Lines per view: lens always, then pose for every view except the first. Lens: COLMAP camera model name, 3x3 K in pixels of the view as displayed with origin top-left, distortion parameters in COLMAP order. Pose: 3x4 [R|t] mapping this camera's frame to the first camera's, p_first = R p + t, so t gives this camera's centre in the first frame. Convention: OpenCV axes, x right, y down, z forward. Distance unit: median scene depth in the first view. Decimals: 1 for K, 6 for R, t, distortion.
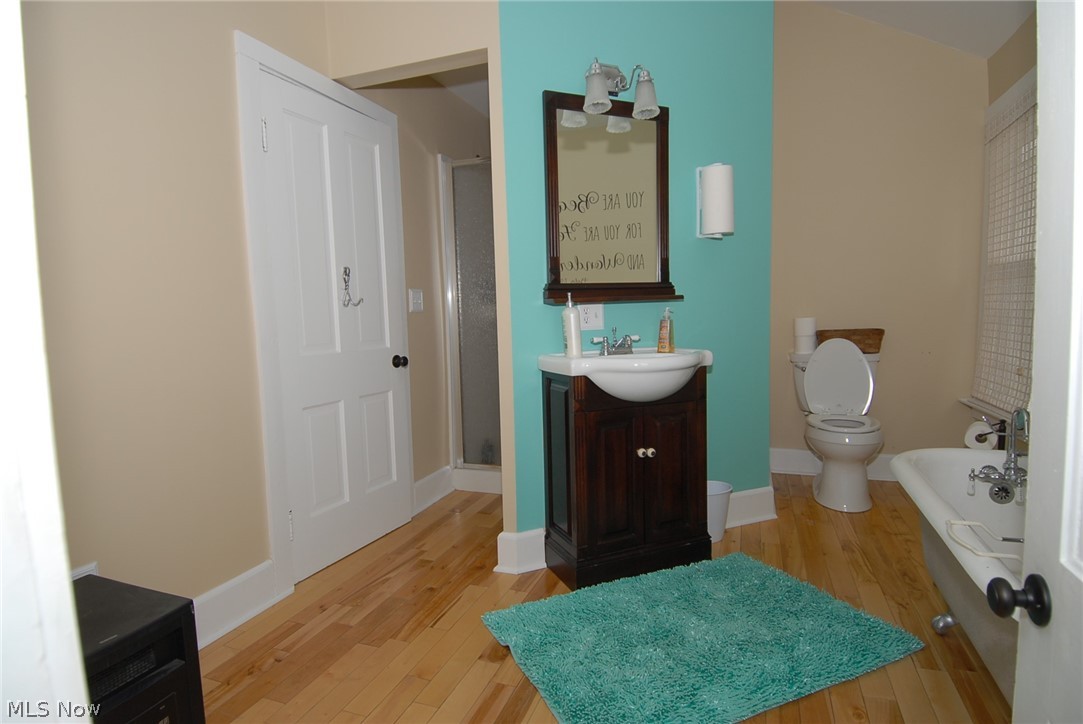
lens RADIAL K [[564.8, 0, 540.9], [0, 564.8, 364.5], [0, 0, 1]] dist [0.001179, -0.002340]
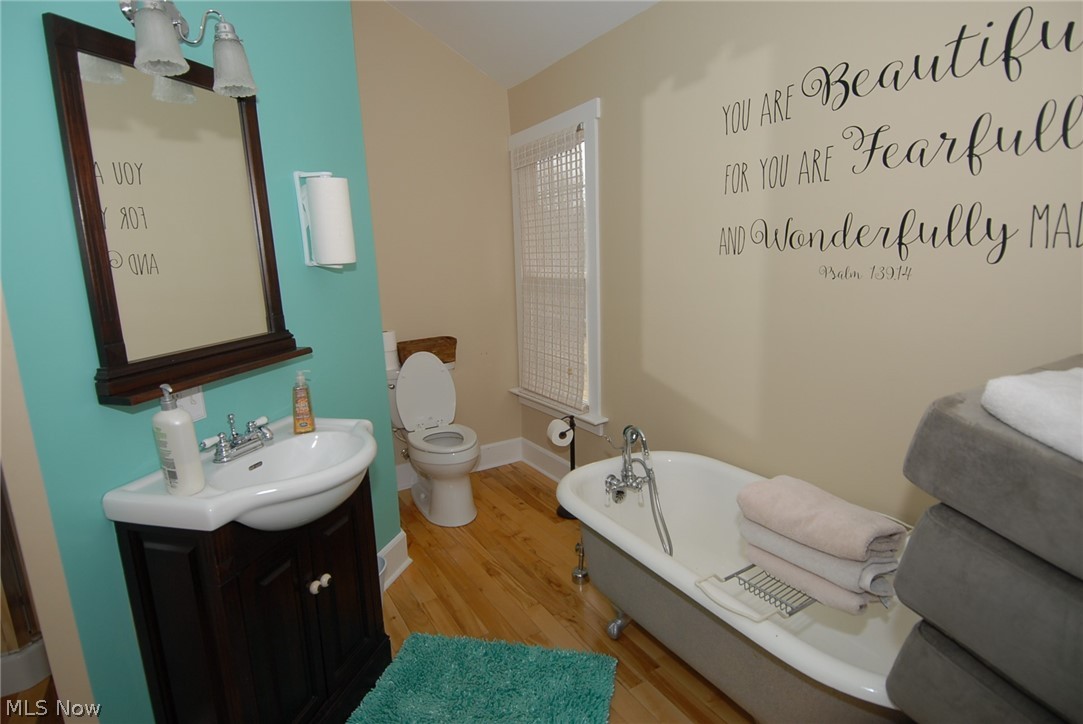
lens RADIAL K [[564.8, 0, 542.3], [0, 564.8, 358.4], [0, 0, 1]] dist [0.001179, -0.002340]
pose [[0.633524, -0.138426, 0.761239, -0.130129], [0.096157, 0.990324, 0.100060, -0.158836], [-0.767725, 0.009808, 0.640705, 0.291075]]
